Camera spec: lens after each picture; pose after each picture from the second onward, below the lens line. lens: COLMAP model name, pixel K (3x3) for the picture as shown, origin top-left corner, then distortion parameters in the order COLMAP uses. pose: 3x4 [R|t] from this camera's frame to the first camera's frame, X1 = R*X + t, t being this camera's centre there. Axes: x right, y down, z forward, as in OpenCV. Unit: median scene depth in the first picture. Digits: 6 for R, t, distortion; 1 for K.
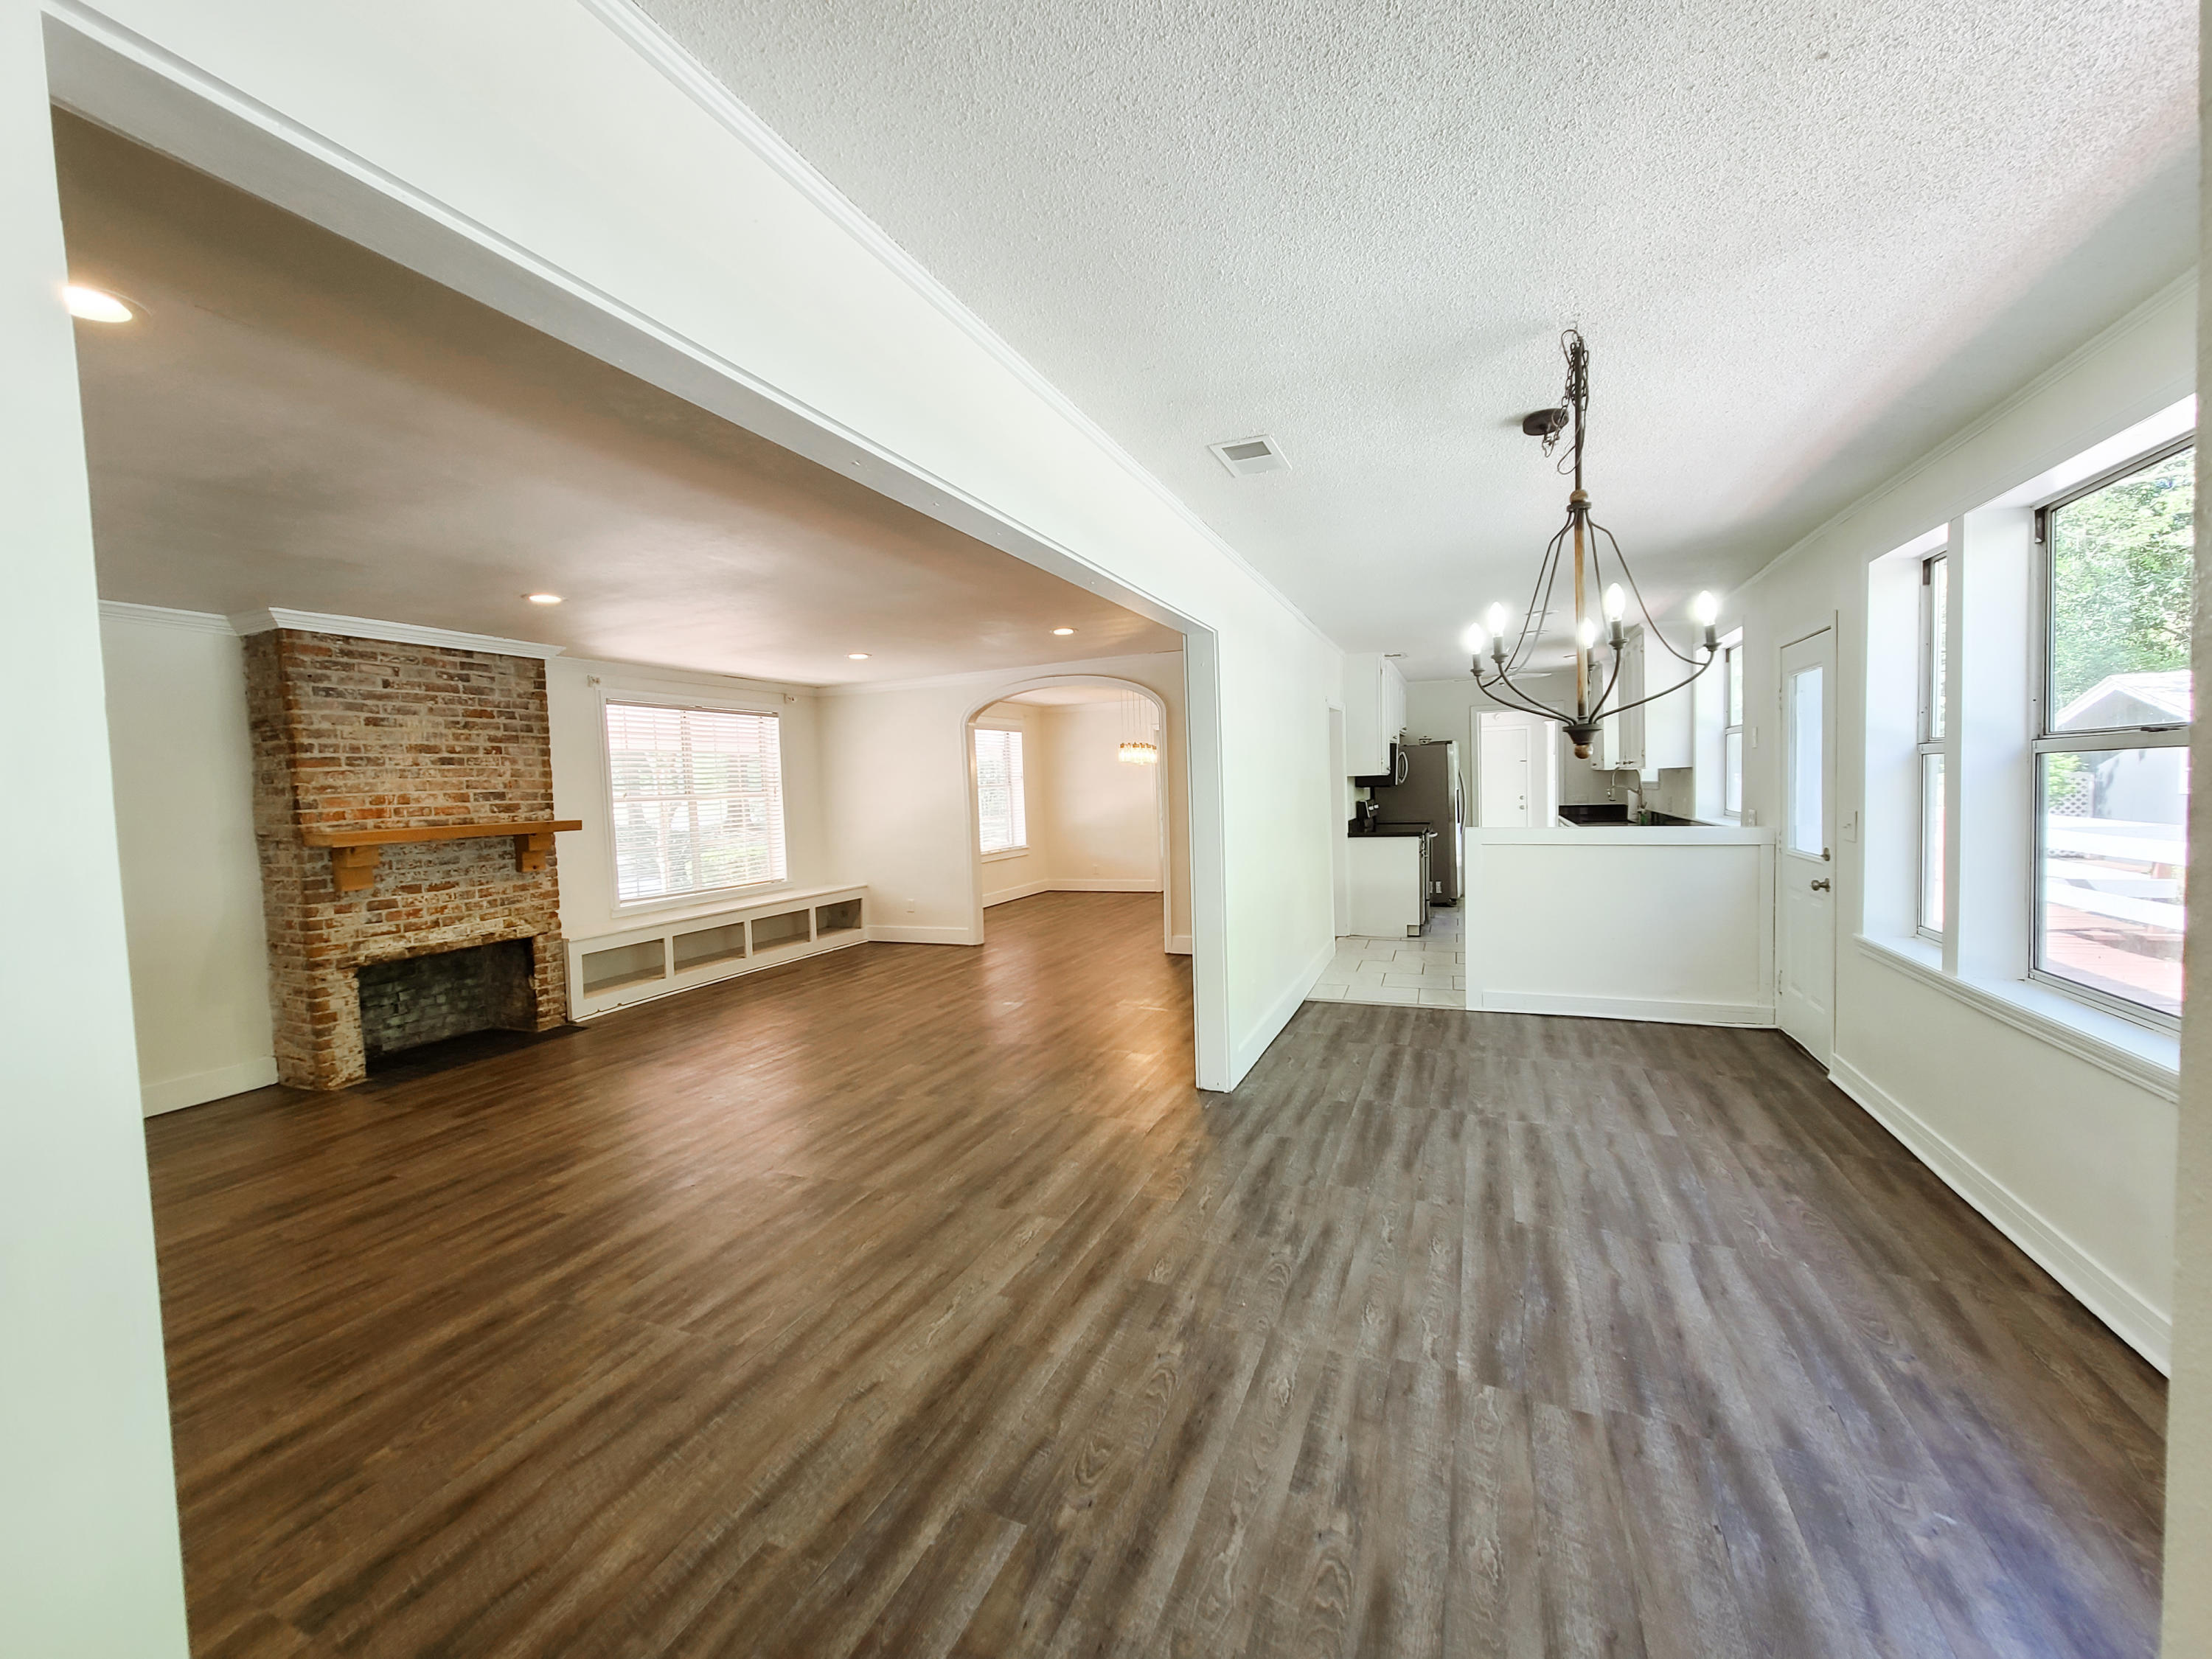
lens RADIAL K [[905.9, 0, 1089.0], [0, 905.9, 831.5], [0, 0, 1]] dist [-0.000833, 0.000589]
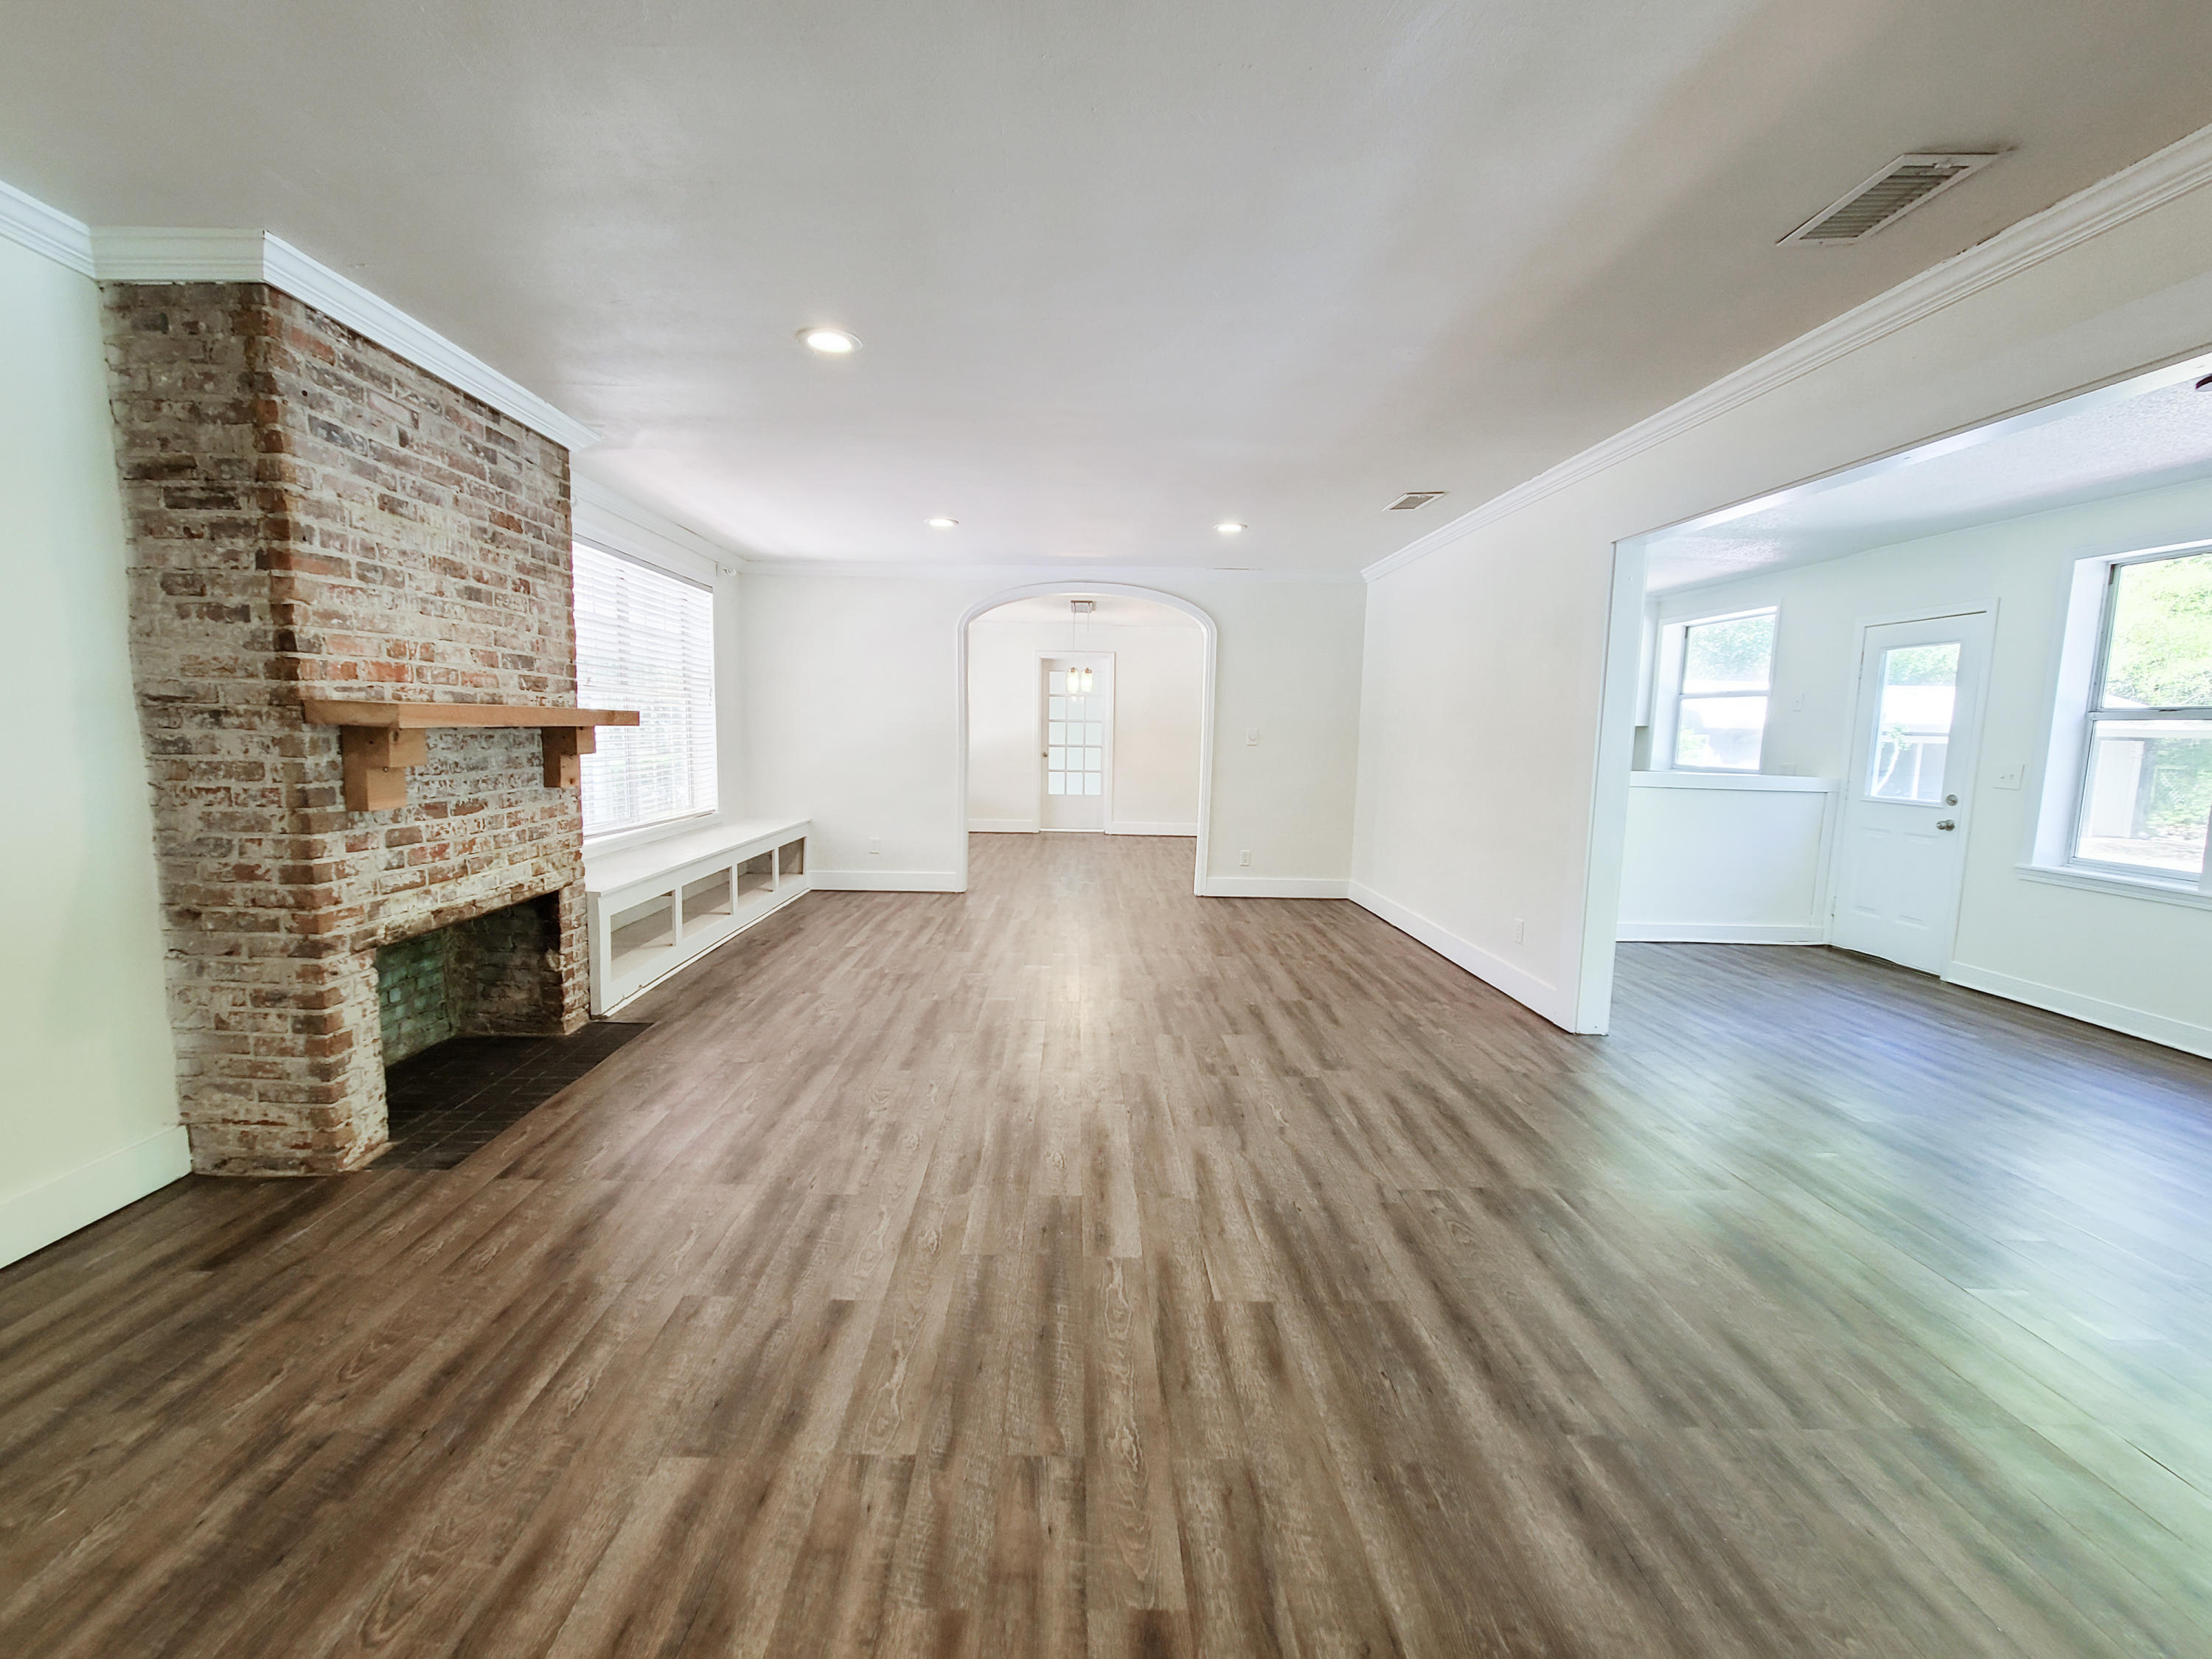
lens RADIAL K [[905.9, 0, 1094.1], [0, 905.9, 830.9], [0, 0, 1]] dist [-0.000833, 0.000589]
pose [[0.910251, 0.007460, 0.413990, -0.642735], [-0.032315, 0.998068, 0.053067, 0.034547], [-0.412795, -0.061682, 0.908733, 0.318854]]
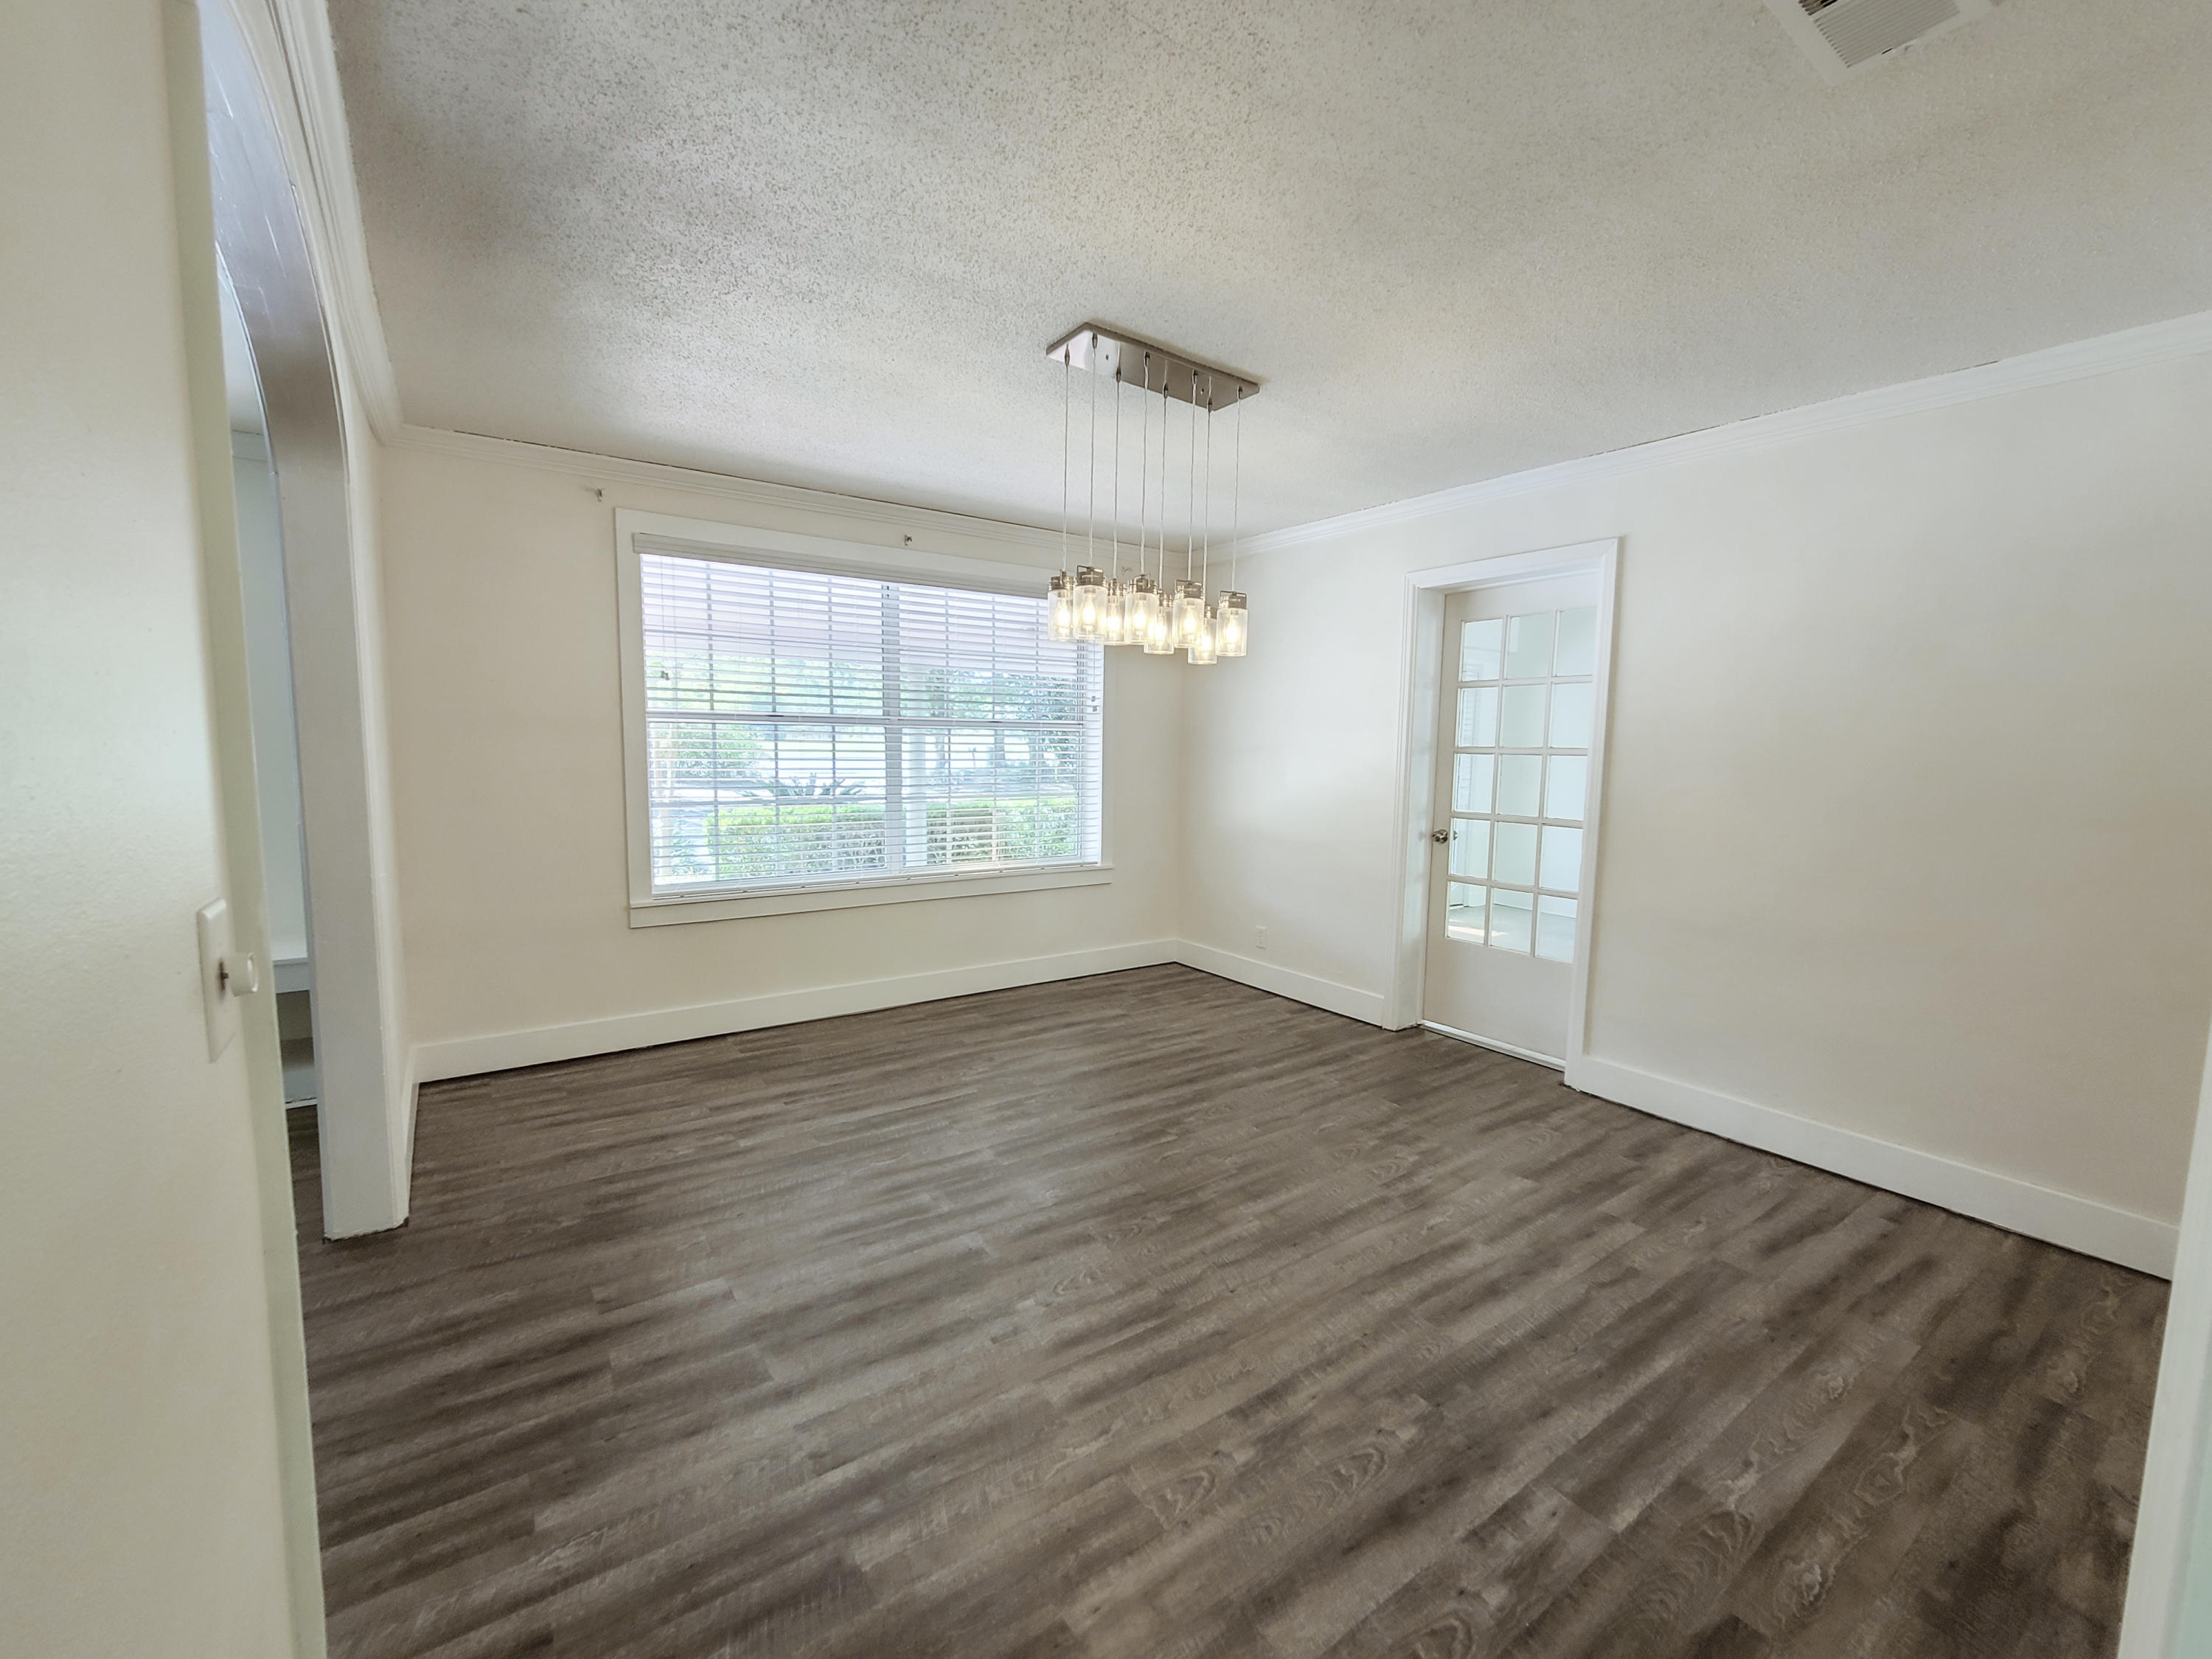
lens RADIAL K [[919.9, 0, 1075.8], [0, 919.9, 795.3], [0, 0, 1]] dist [0.005244, 0.000198]
pose [[0.844980, 0.080032, -0.528776, 0.401268], [-0.073761, 0.996730, 0.032990, -0.081909], [0.529687, 0.011127, 0.848120, 1.533763]]
